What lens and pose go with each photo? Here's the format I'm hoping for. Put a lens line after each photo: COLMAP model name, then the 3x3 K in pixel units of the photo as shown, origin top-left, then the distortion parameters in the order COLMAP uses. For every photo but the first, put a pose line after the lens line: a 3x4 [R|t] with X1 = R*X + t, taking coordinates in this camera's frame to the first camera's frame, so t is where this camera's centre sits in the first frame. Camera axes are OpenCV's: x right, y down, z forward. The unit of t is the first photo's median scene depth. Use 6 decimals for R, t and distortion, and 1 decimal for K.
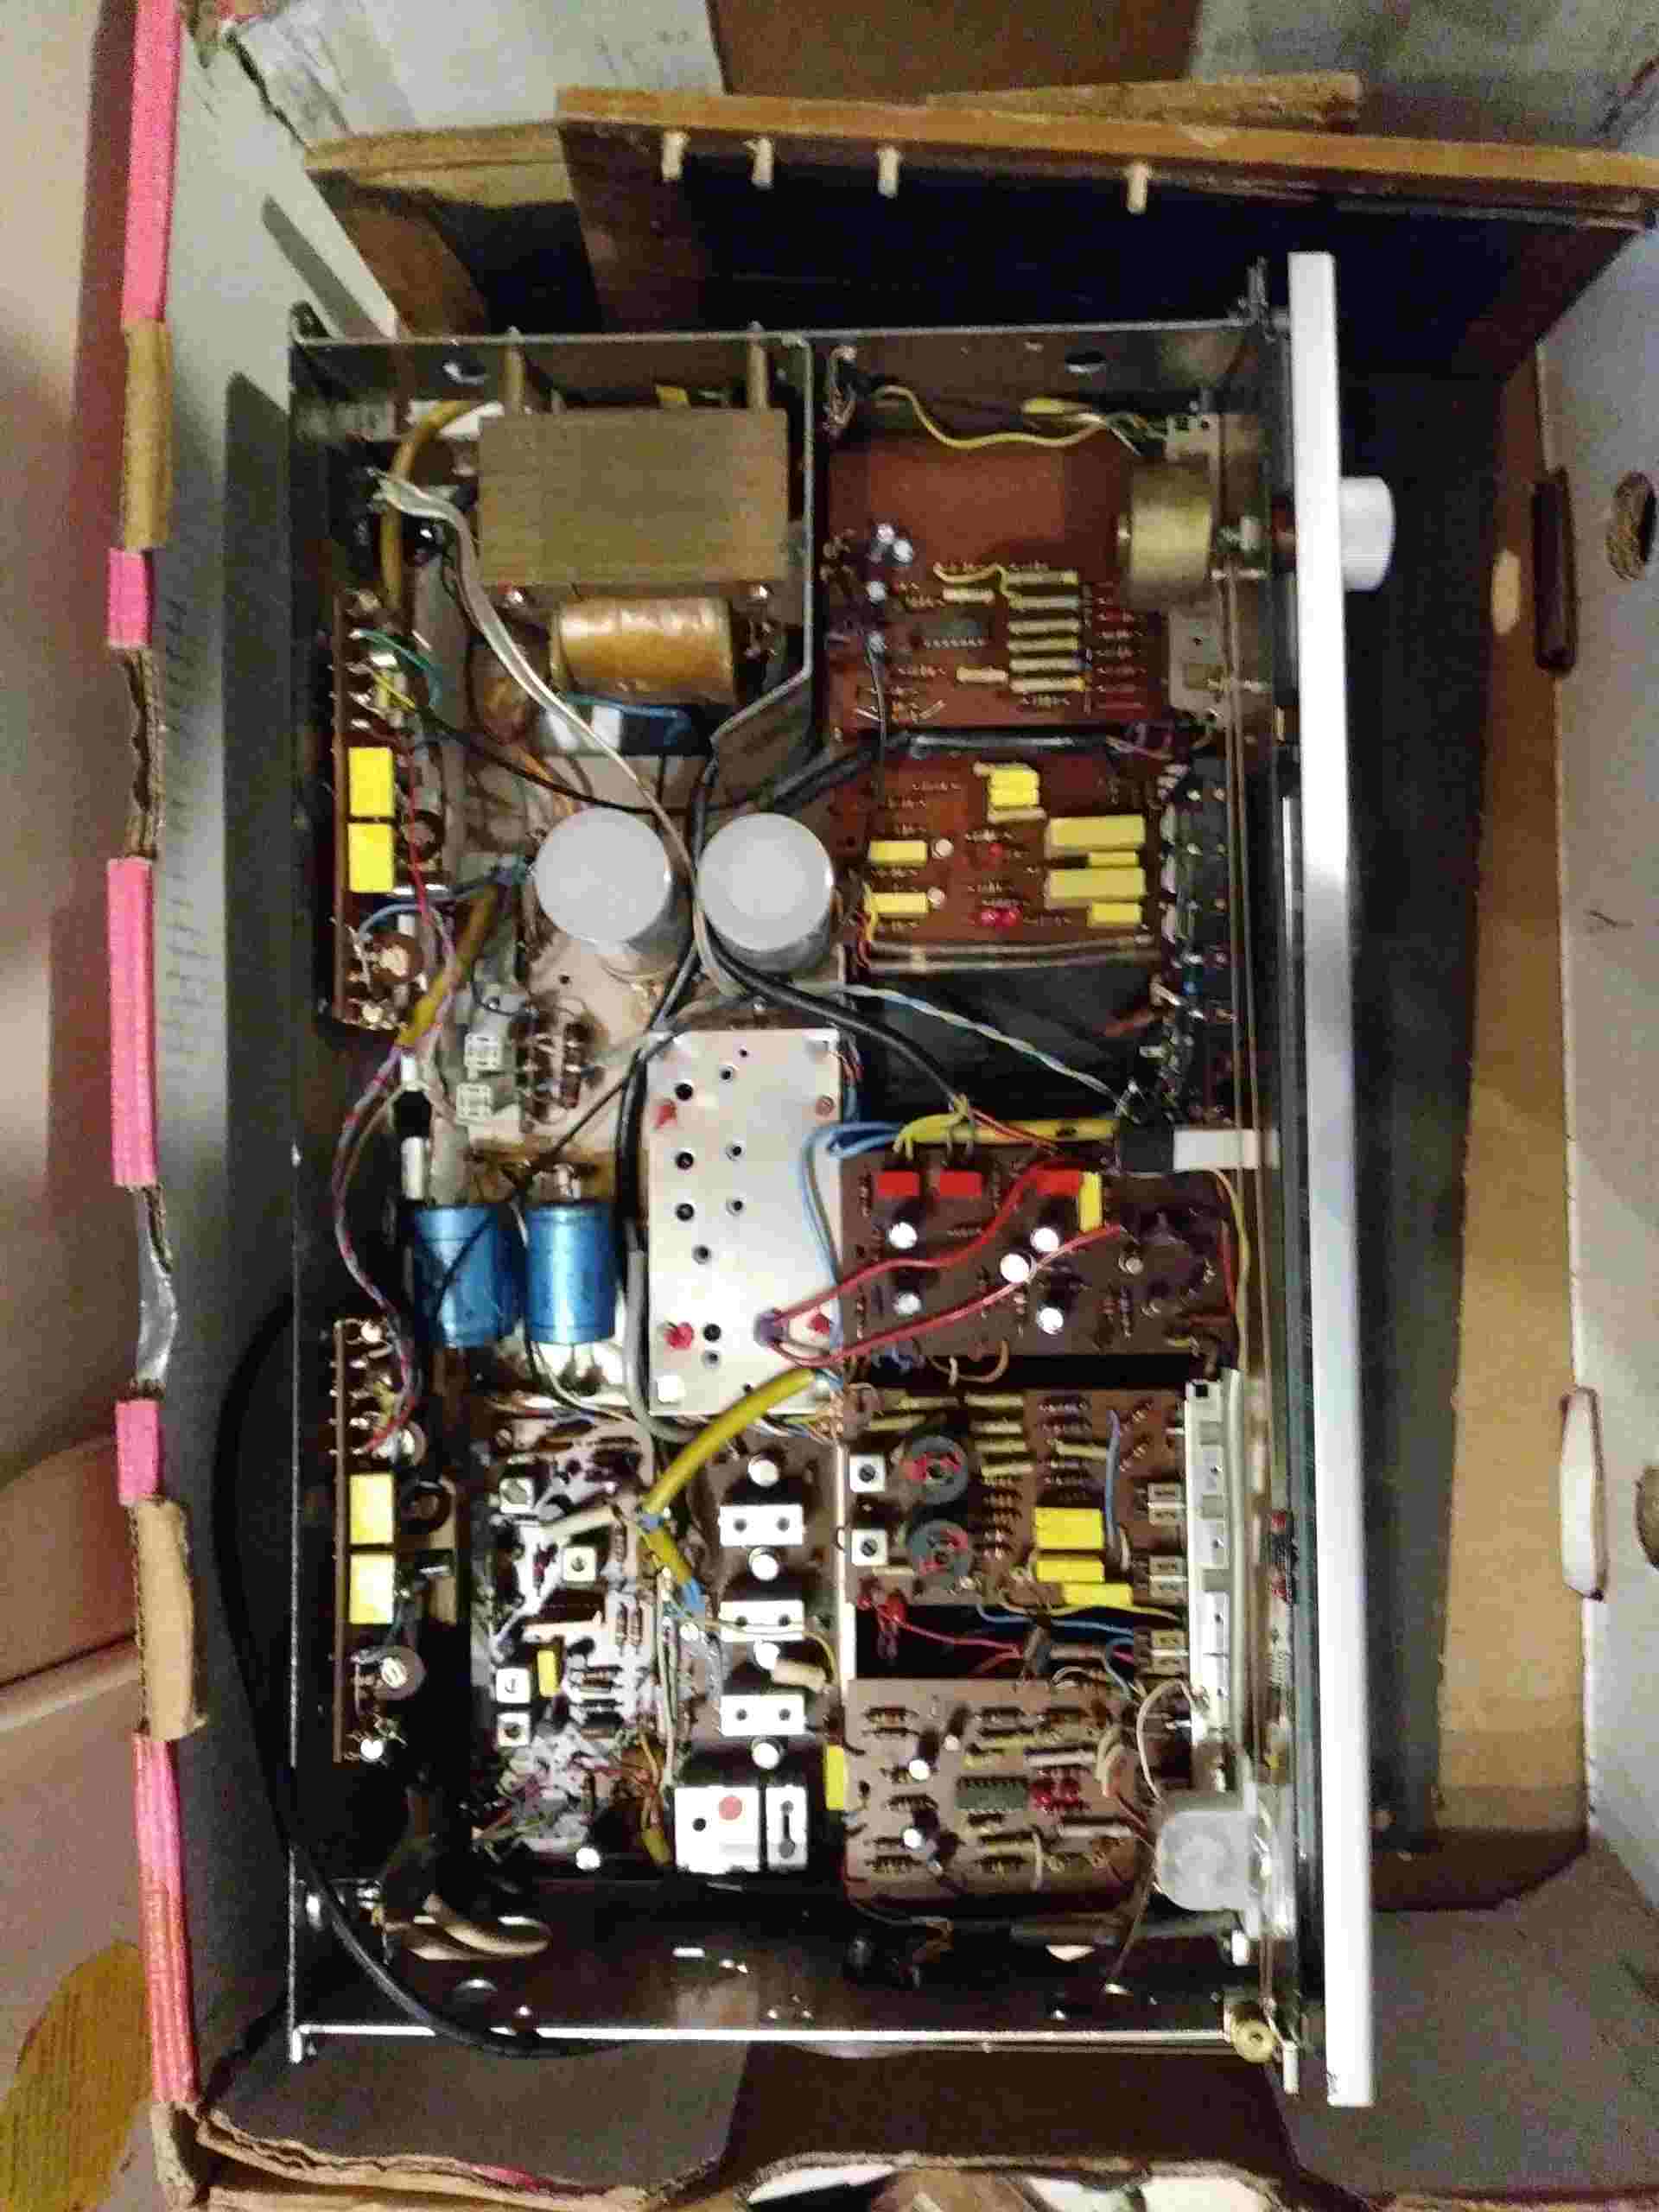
lens RADIAL K [[1789.2, 0, 829.5], [0, 1789.2, 1106.0], [0, 0, 1]] dist [-0.005130, -0.041347]
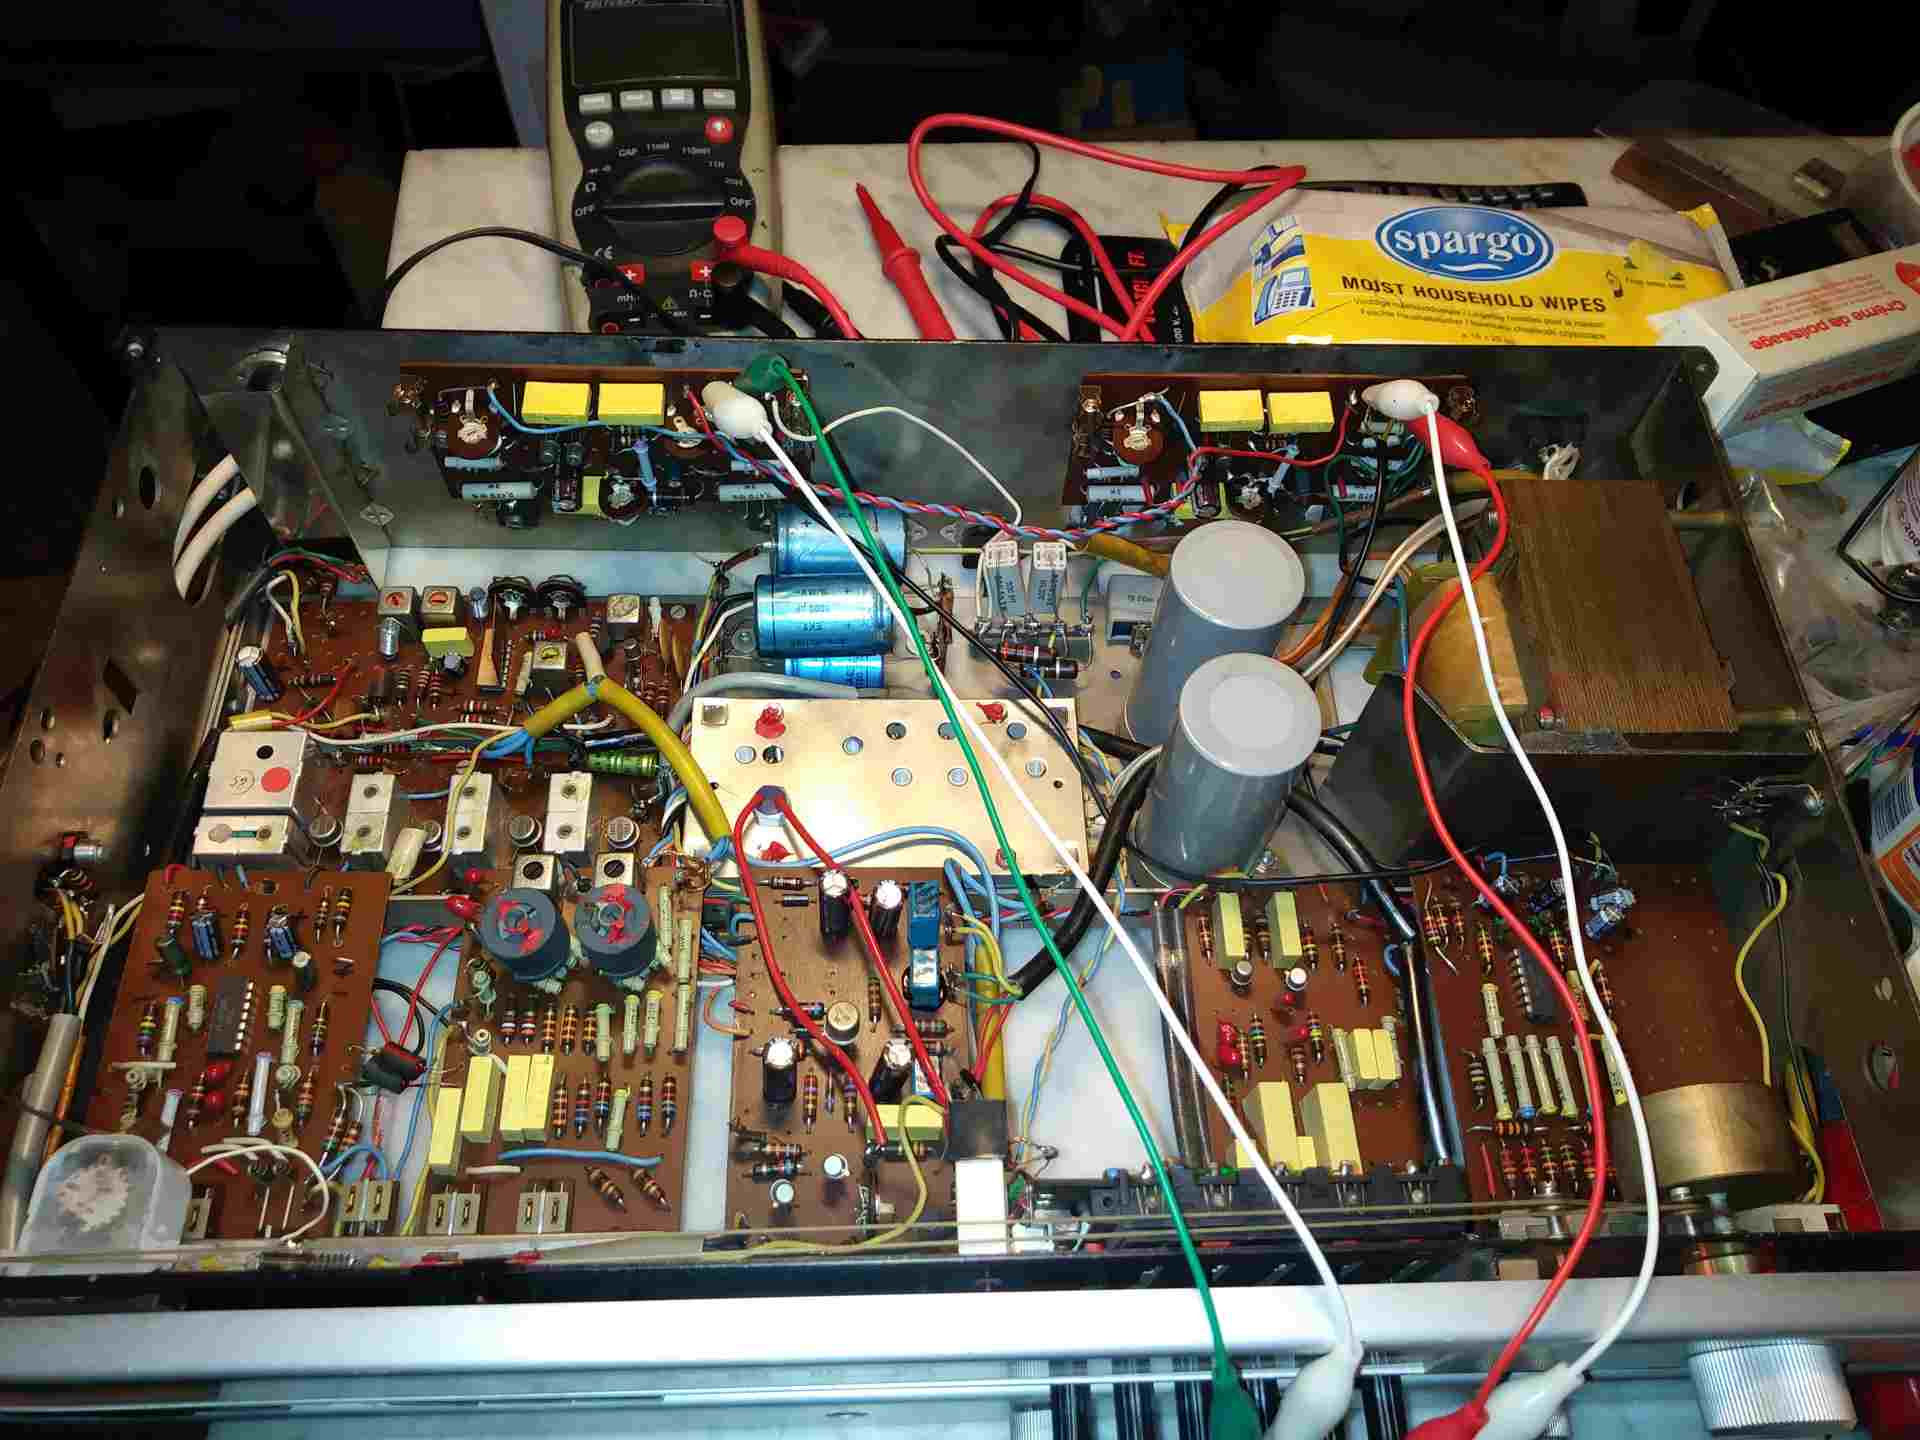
lens RADIAL K [[1553.0, 0, 965.5], [0, 1553.0, 693.9], [0, 0, 1]] dist [-0.005130, -0.041347]
pose [[0.016975, 0.864126, -0.502990, 0.337618], [-0.999632, 0.004032, -0.026808, 0.045161], [-0.021137, 0.503260, 0.863877, 0.253487]]
